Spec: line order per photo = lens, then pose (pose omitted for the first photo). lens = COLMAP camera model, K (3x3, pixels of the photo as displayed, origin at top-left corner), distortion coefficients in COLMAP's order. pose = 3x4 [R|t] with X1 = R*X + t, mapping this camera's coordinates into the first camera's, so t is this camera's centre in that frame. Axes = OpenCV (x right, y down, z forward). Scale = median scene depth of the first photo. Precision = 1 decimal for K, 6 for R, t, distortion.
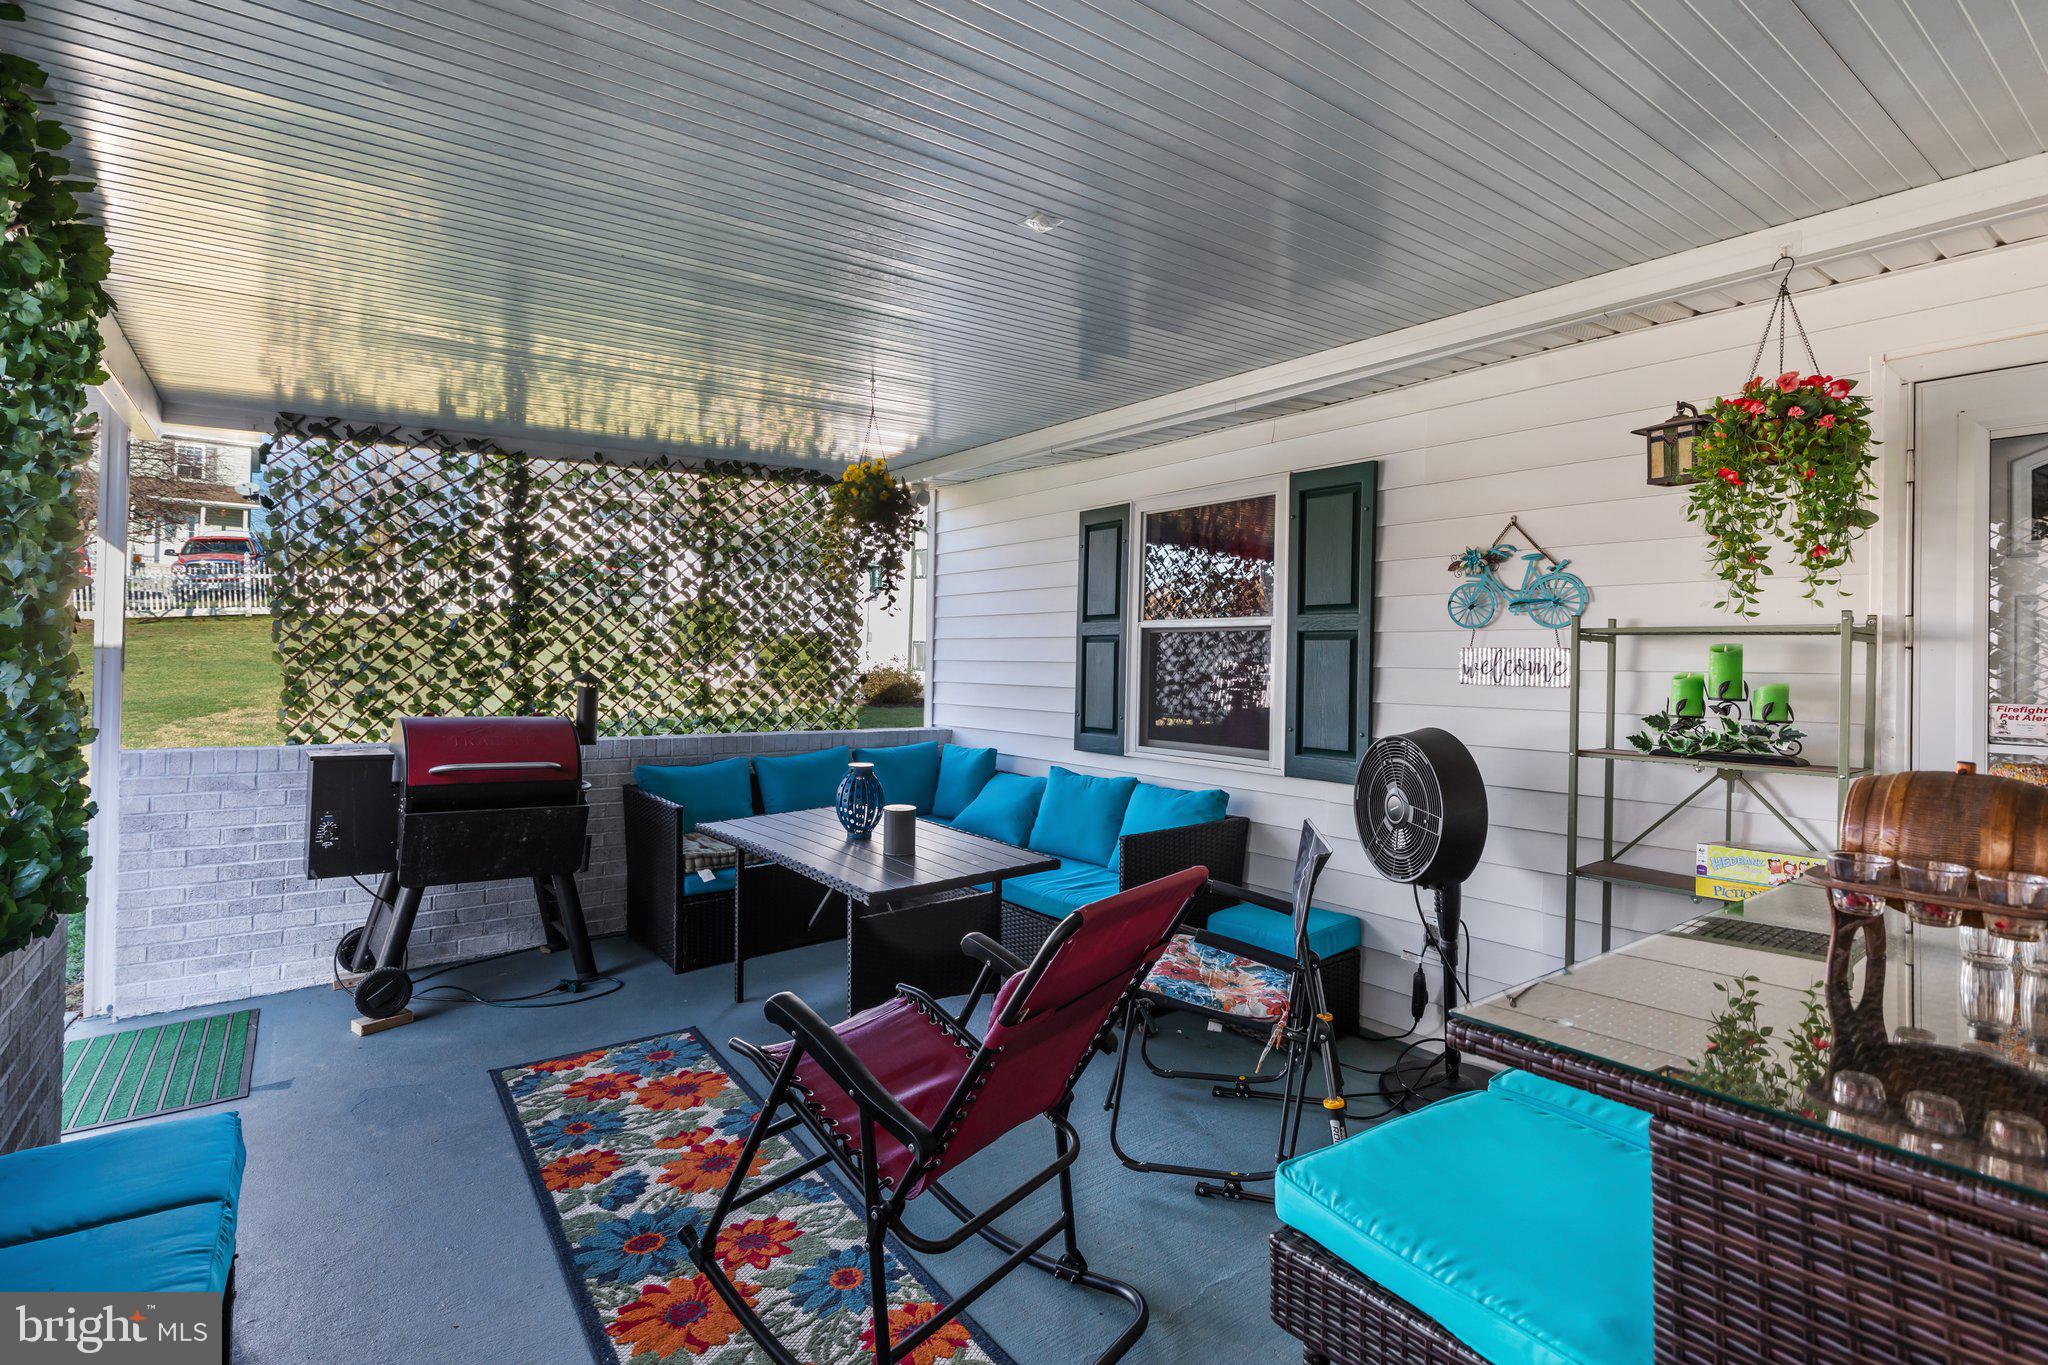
lens RADIAL K [[973.0, 0, 1027.9], [0, 973.0, 635.0], [0, 0, 1]] dist [-0.031010, -0.000181]
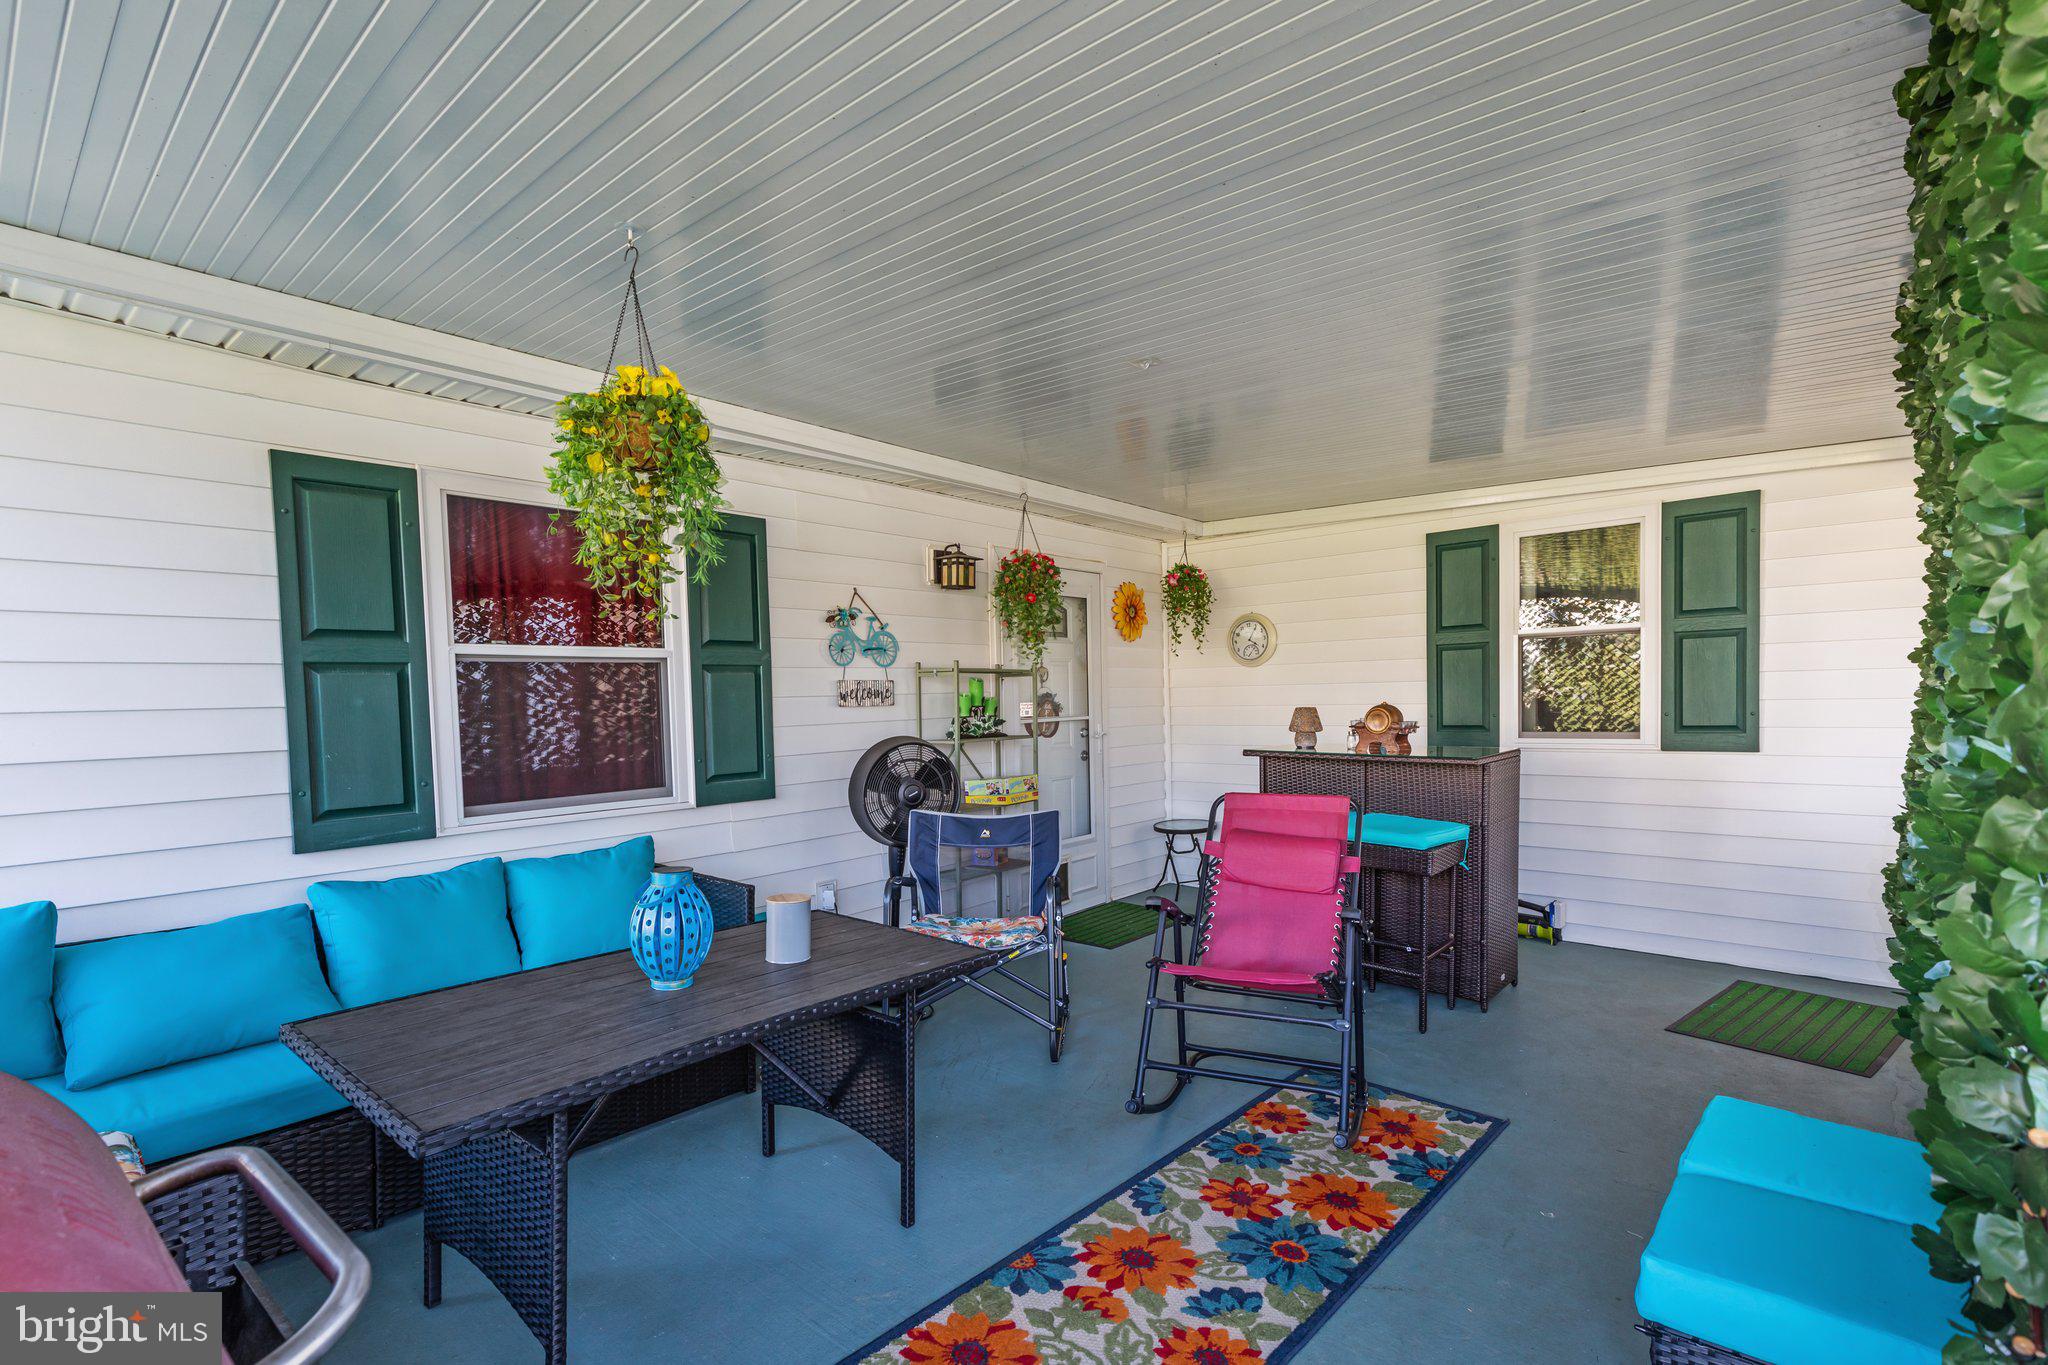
lens RADIAL K [[980.2, 0, 1024.0], [0, 980.2, 682.5], [0, 0, 1]] dist [0.001196, 0.000133]
pose [[-0.204175, 0.002067, 0.978932, -1.020557], [-0.006600, 0.999972, -0.003488, 0.021130], [-0.978912, -0.007173, -0.204155, 1.110370]]
